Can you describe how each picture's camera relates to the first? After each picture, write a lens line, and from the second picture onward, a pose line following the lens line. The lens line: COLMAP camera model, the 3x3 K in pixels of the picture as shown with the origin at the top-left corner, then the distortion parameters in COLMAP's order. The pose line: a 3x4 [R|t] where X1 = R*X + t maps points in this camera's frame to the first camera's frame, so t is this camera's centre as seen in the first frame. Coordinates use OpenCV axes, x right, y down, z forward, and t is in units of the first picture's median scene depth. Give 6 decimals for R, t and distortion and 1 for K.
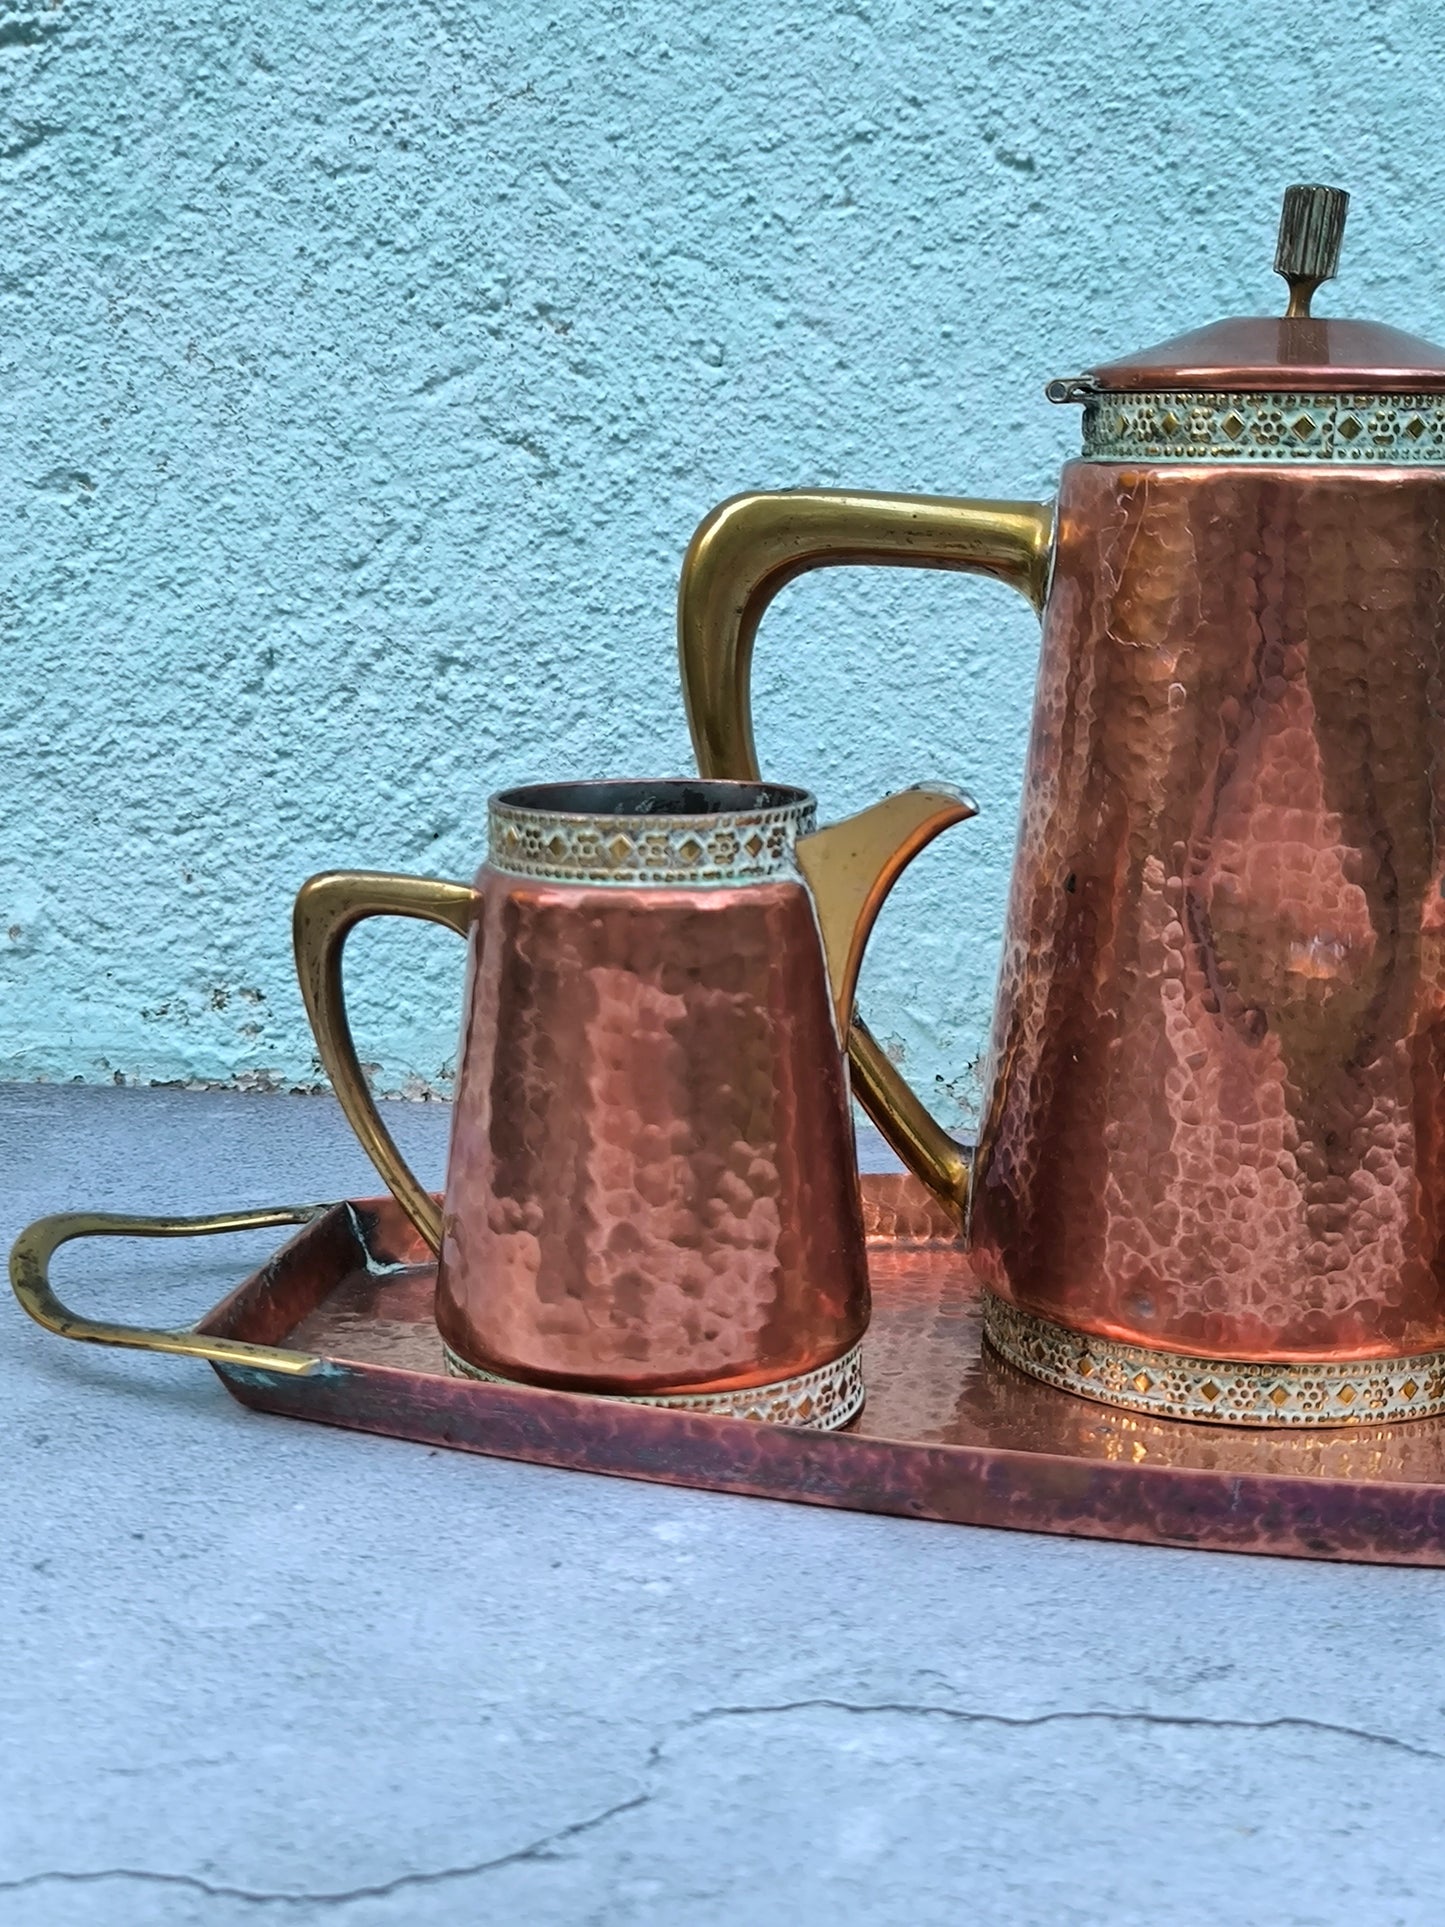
lens RADIAL K [[2823.7, 0, 732.9], [0, 2823.7, 949.1], [0, 0, 1]] dist [0.027790, 0.000000]
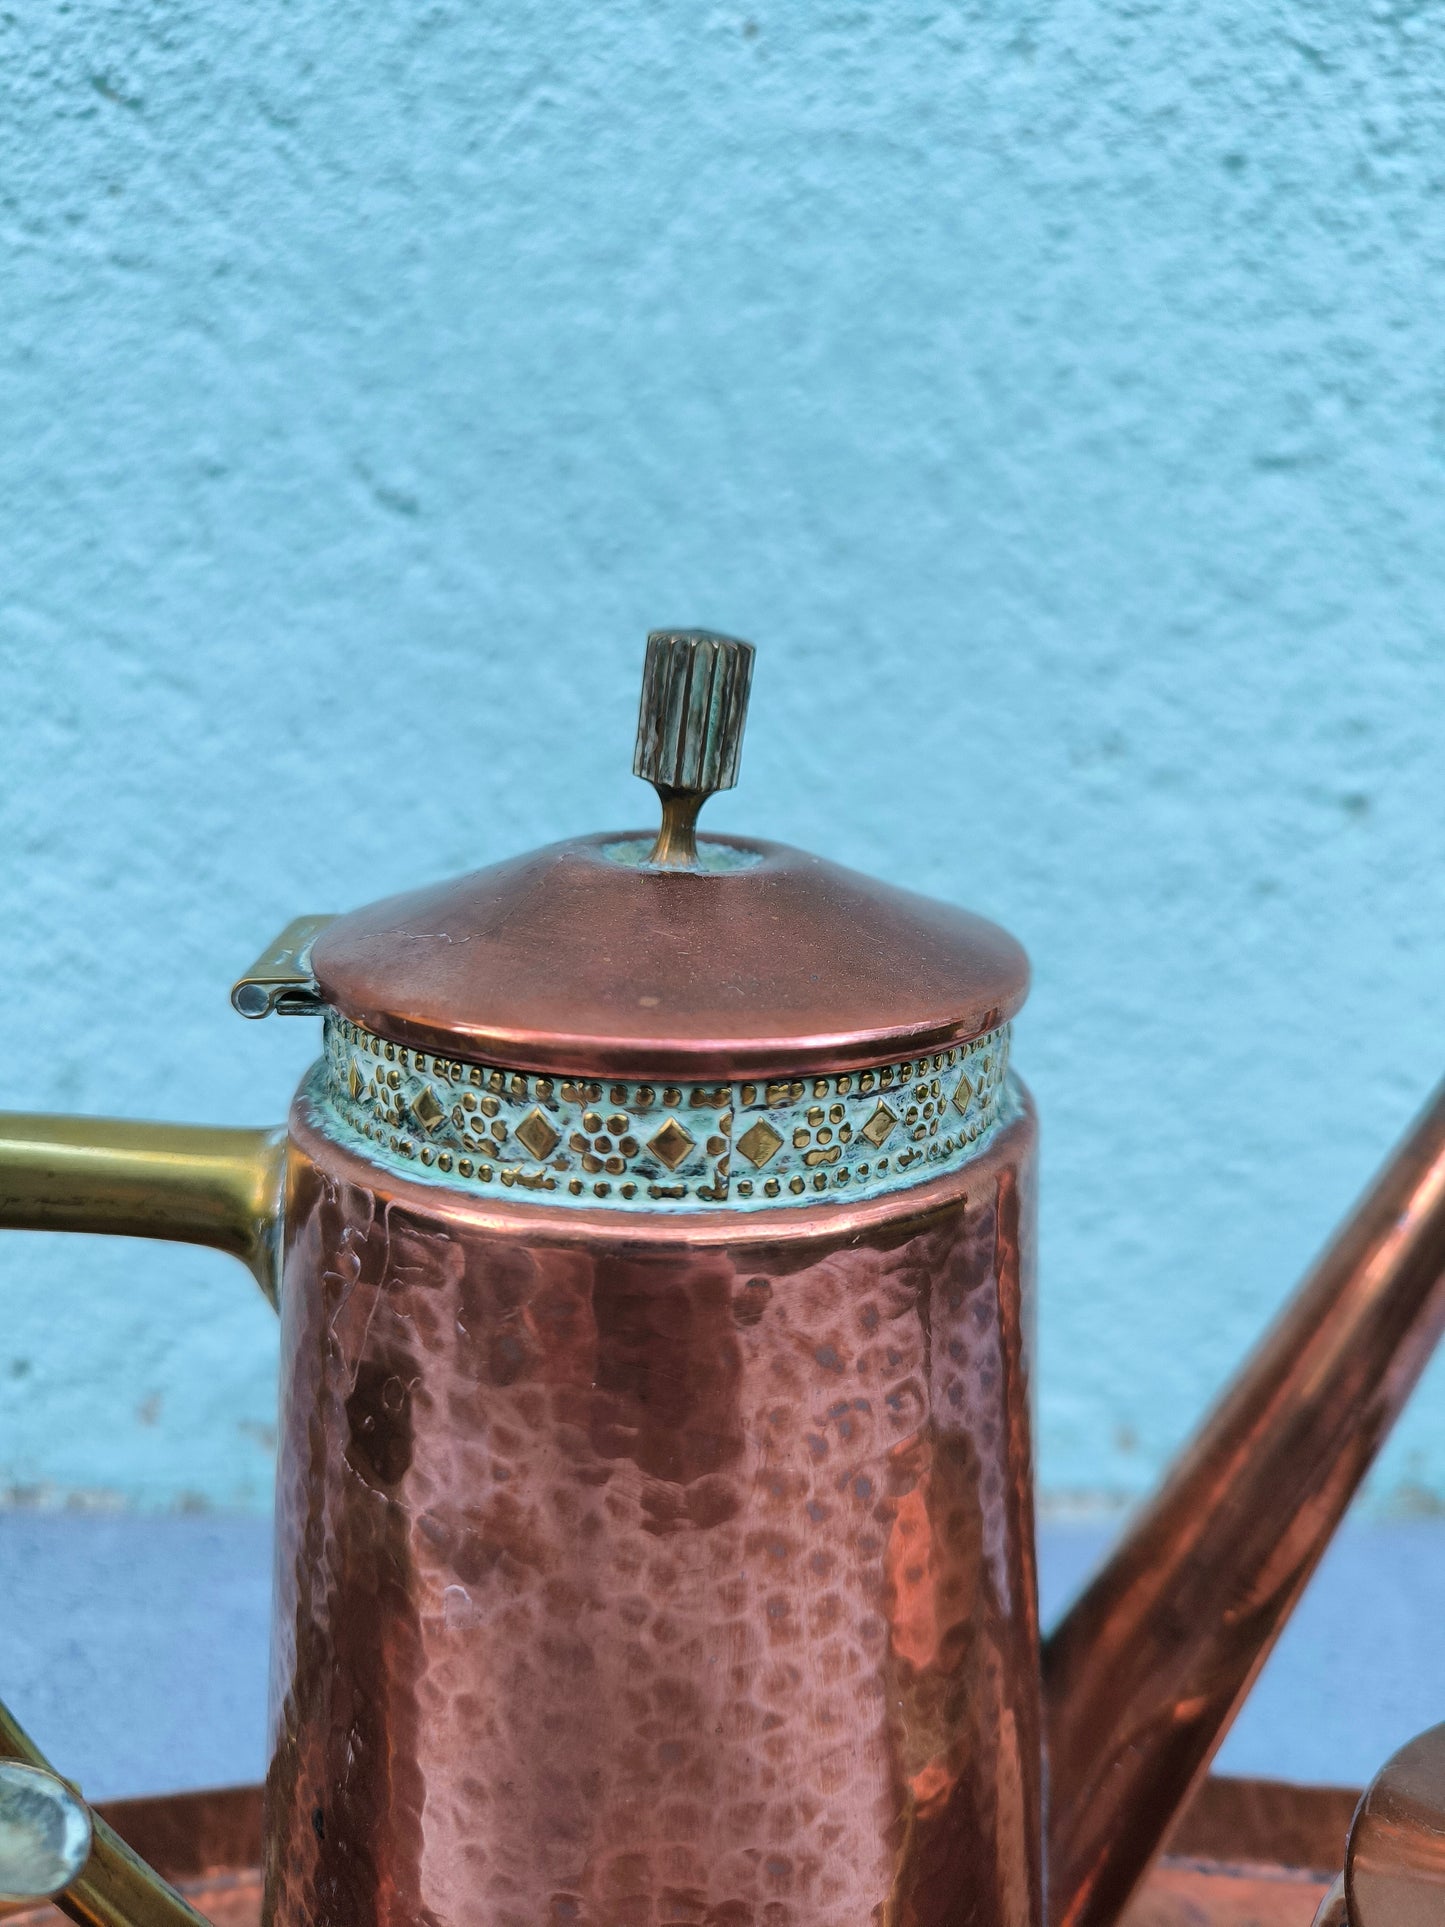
lens RADIAL K [[1461.1, 0, 720.7], [0, 1461.1, 966.5], [0, 0, 1]] dist [-0.030248, 0.011281]
pose [[0.985162, -0.027915, 0.169341, 0.118201], [0.014879, 0.996861, 0.077767, -0.168613], [-0.170980, -0.074093, 0.982485, 0.525731]]
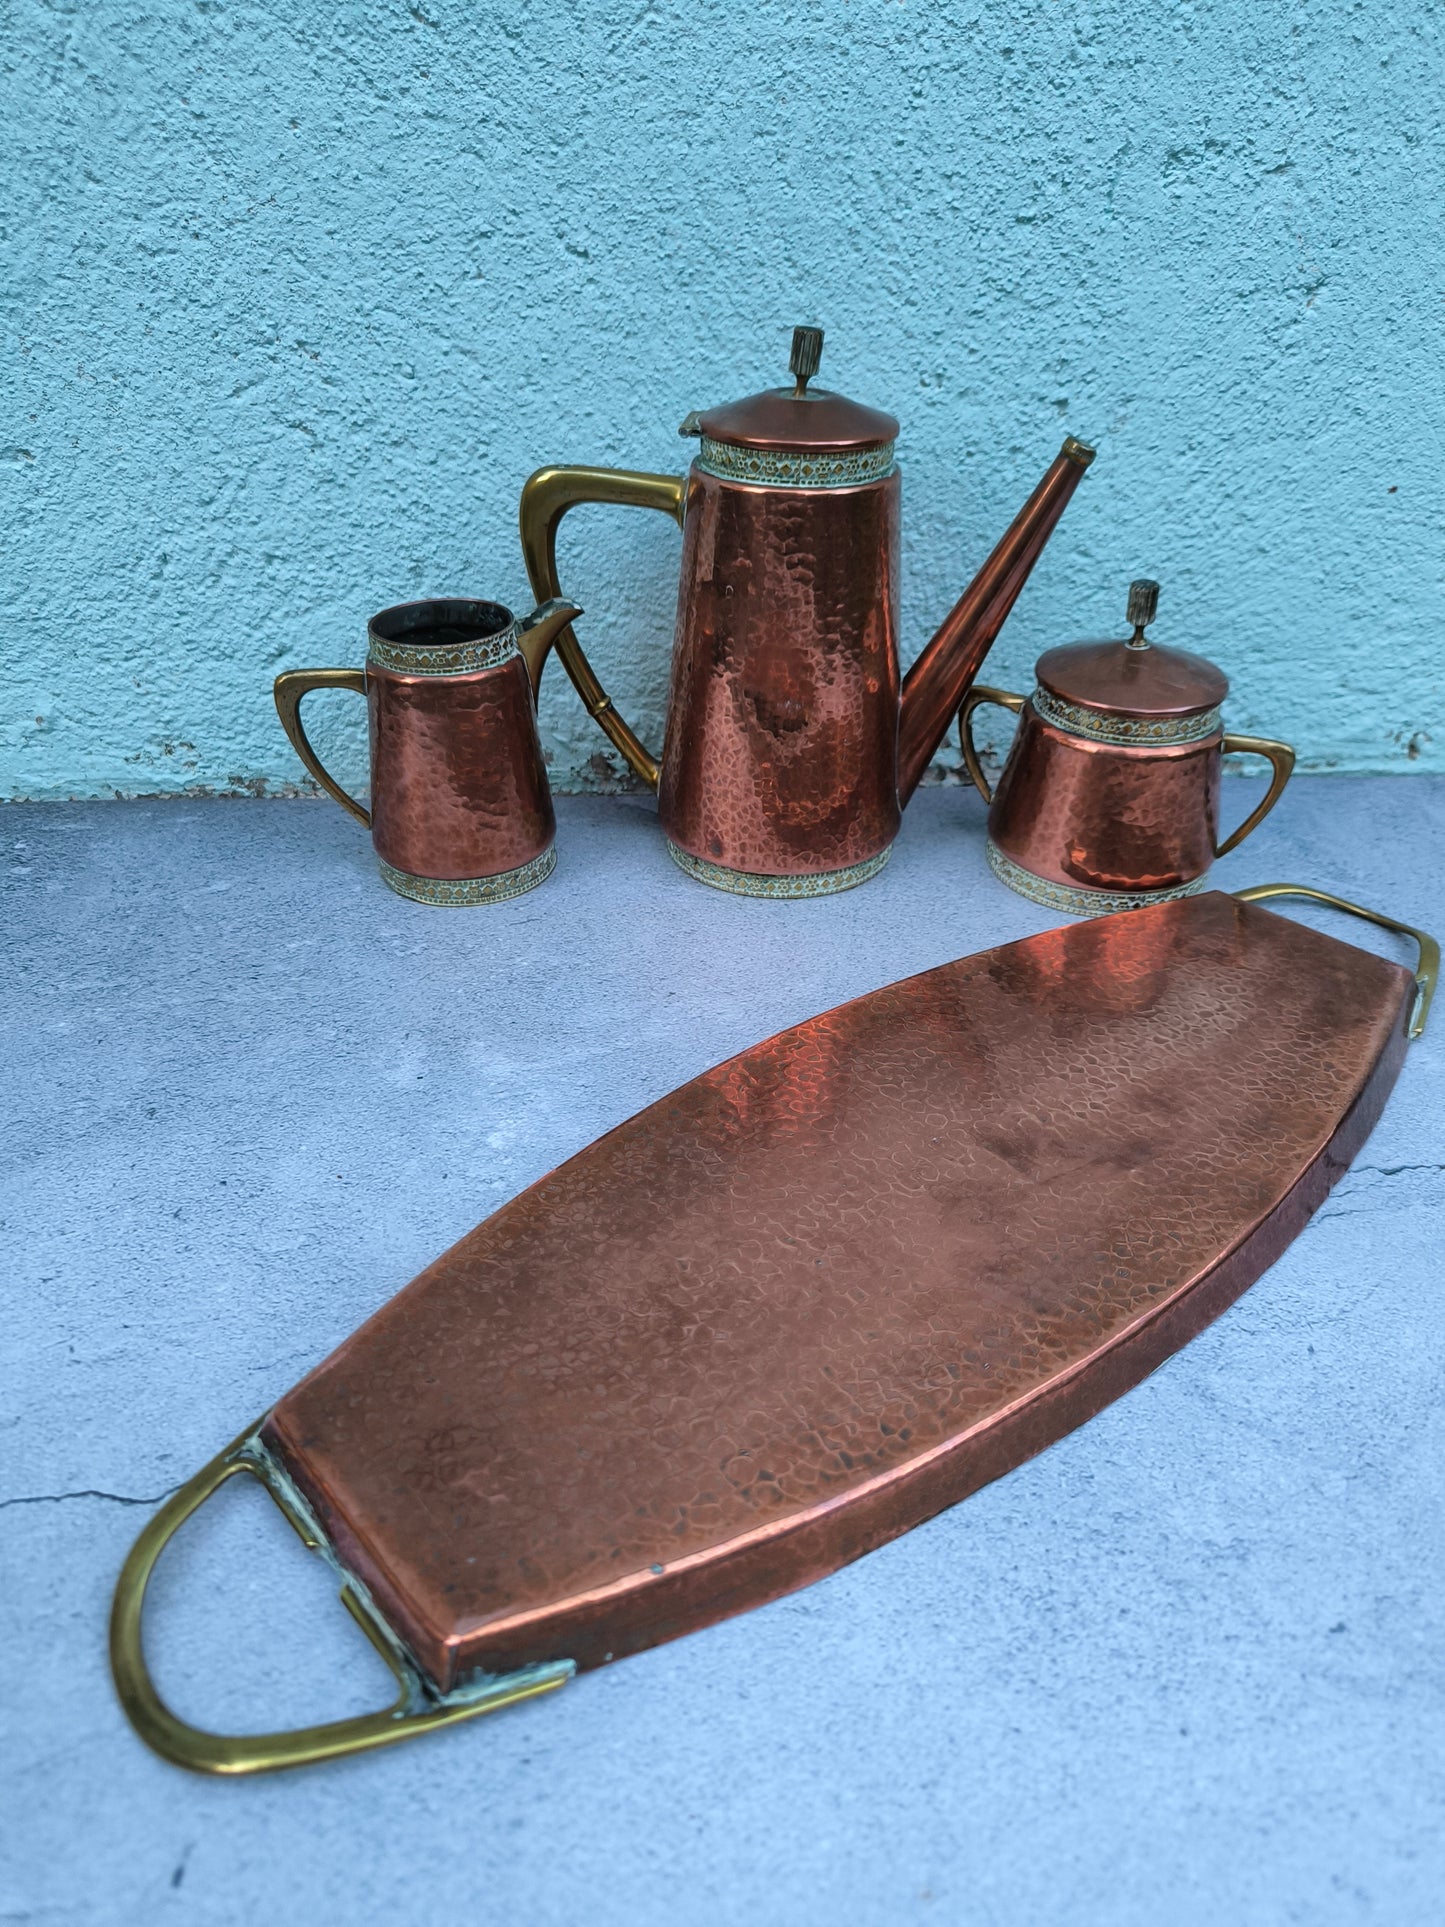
lens RADIAL K [[1367.6, 0, 729.1], [0, 1367.6, 964.8], [0, 0, 1]] dist [0.012146, -0.023240]
pose [[0.971939, -0.119736, 0.202479, -0.029504], [0.035413, 0.925428, 0.377265, -0.187651], [-0.232553, -0.359508, 0.903700, 0.077624]]
